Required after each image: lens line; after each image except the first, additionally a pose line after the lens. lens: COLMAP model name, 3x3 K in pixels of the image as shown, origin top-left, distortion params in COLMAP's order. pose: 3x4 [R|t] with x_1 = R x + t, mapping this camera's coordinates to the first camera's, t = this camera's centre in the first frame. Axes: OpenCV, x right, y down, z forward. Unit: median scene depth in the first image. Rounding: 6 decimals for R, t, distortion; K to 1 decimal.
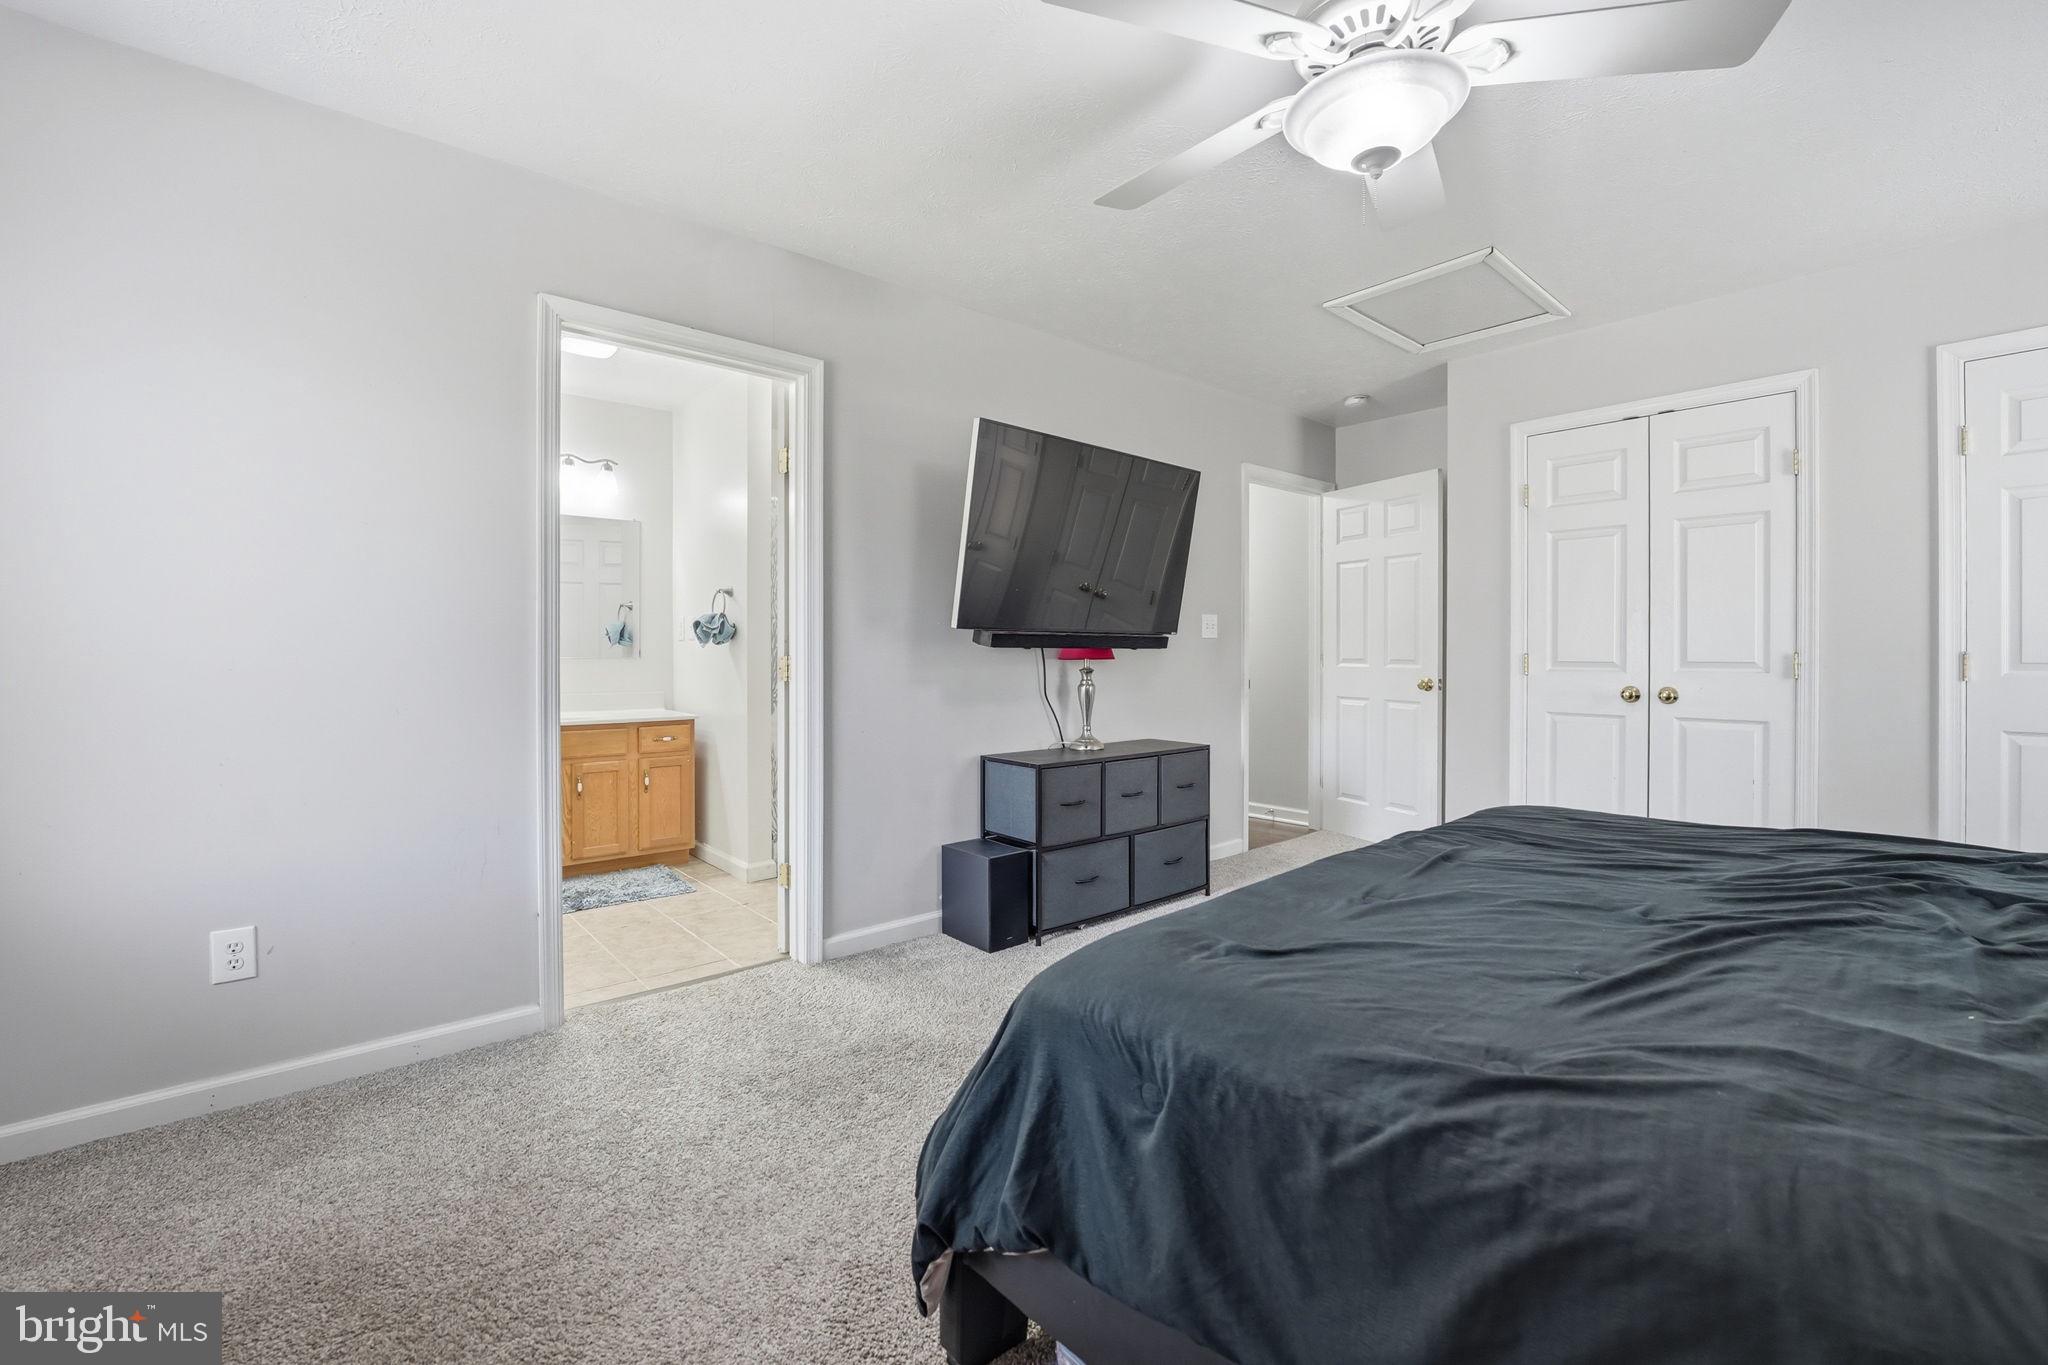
lens RADIAL K [[901.1, 0, 1016.7], [0, 901.1, 658.1], [0, 0, 1]] dist [-0.022045, -0.000064]
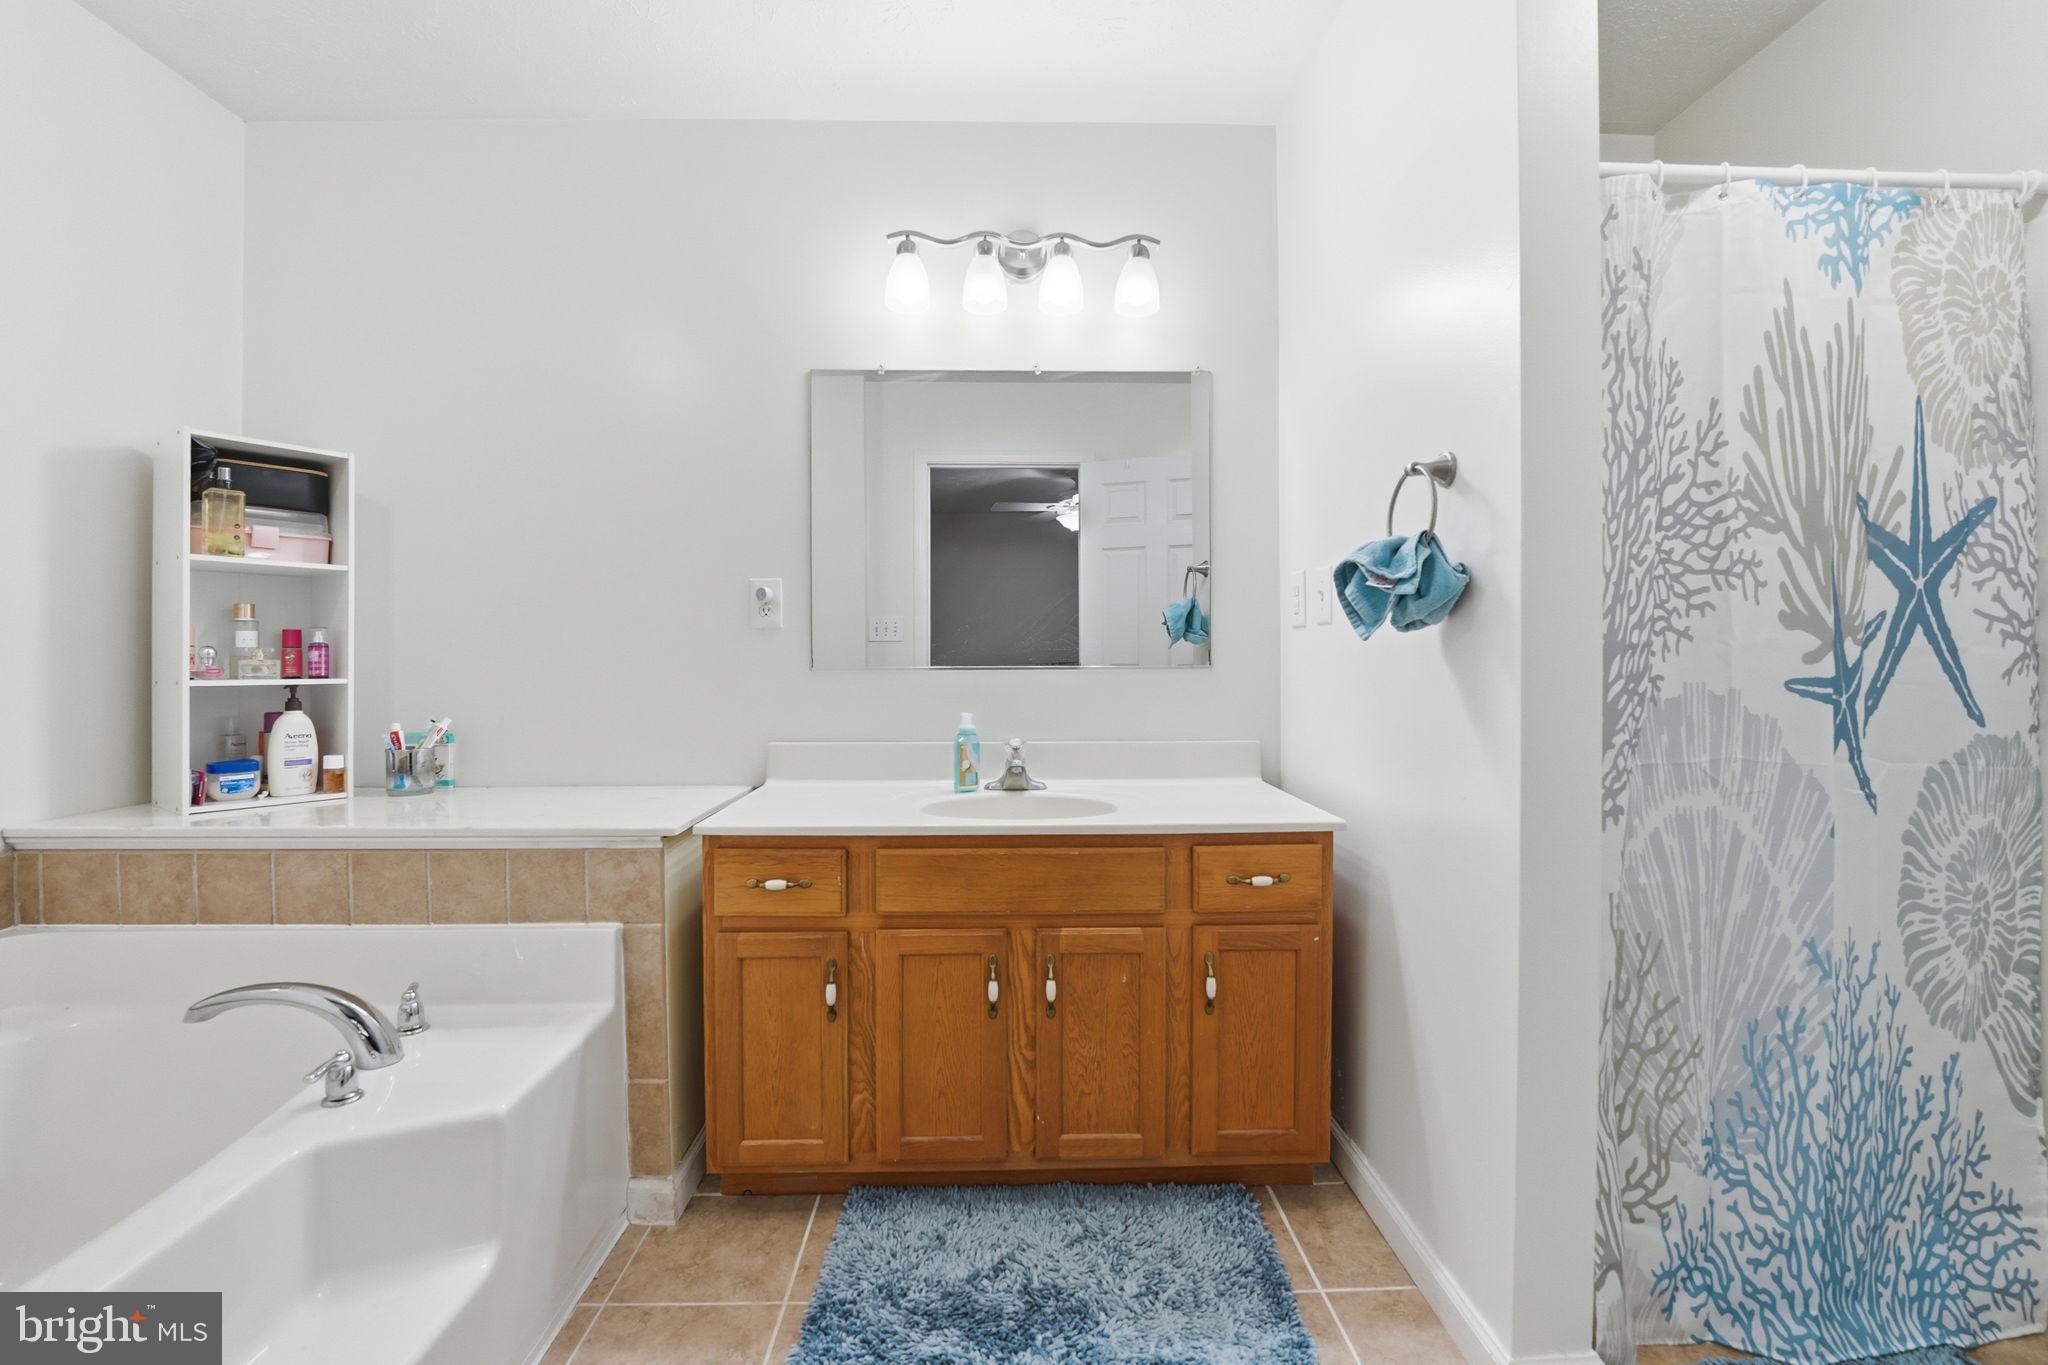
lens RADIAL K [[901.1, 0, 1016.7], [0, 901.1, 658.1], [0, 0, 1]] dist [-0.022045, -0.000064]
pose [[0.788745, -0.000124, -0.614721, -0.242045], [-0.003453, 0.999983, -0.004633, -0.002956], [0.614711, 0.005777, 0.788731, 0.646707]]
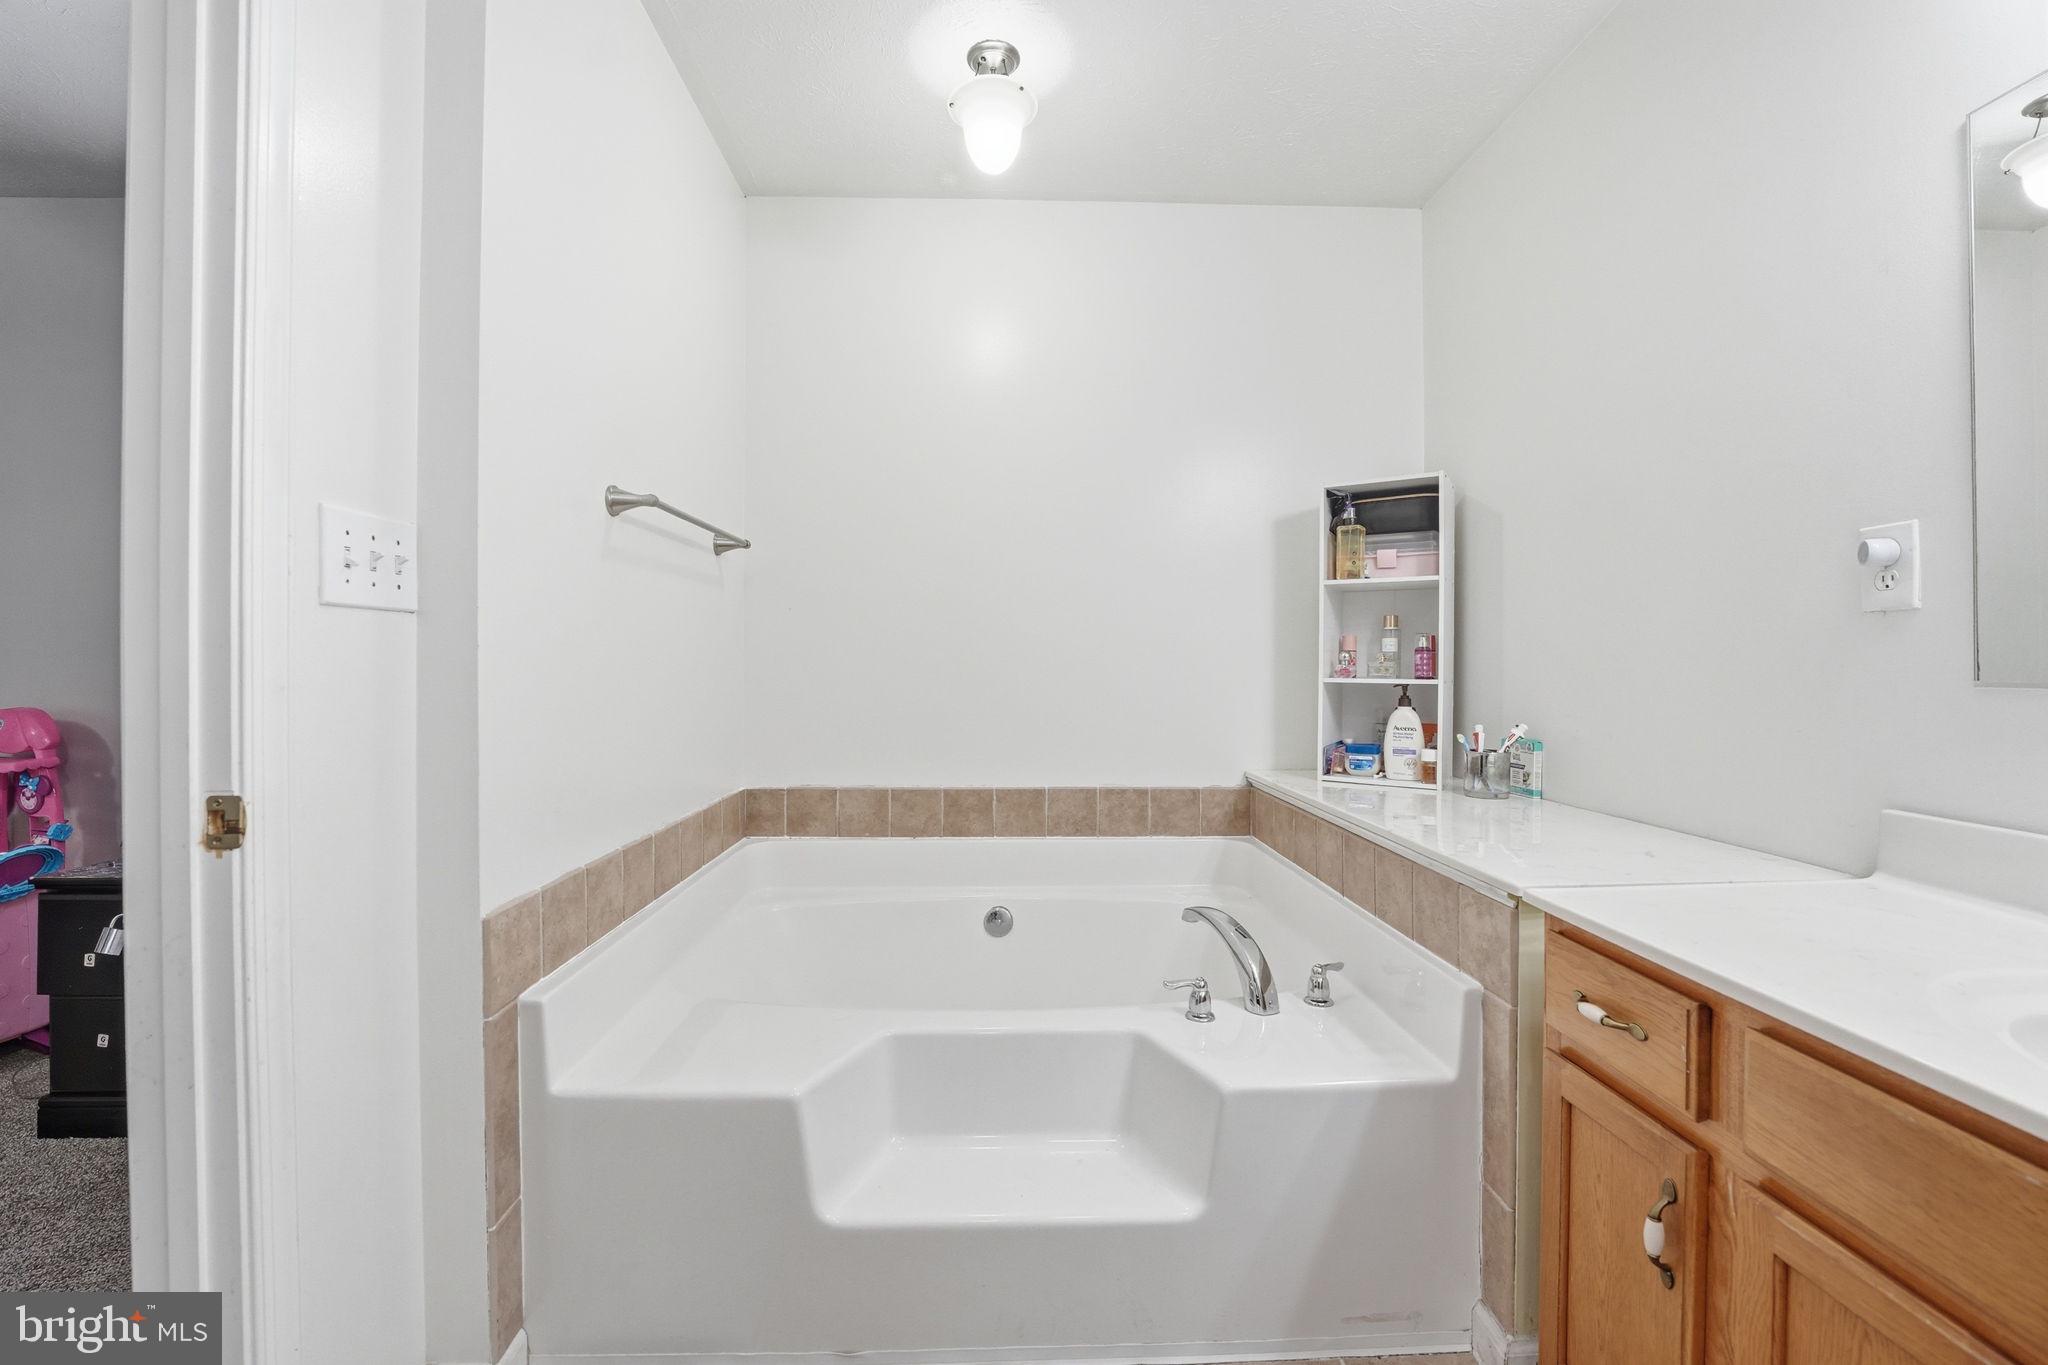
lens RADIAL K [[853.4, 0, 1022.7], [0, 853.4, 659.5], [0, 0, 1]] dist [-0.020147, -0.000075]
pose [[-0.611031, -0.001774, -0.791604, -0.279015], [-0.007035, 0.999970, 0.003190, -0.004523], [0.791575, 0.007518, -0.611026, 0.900218]]
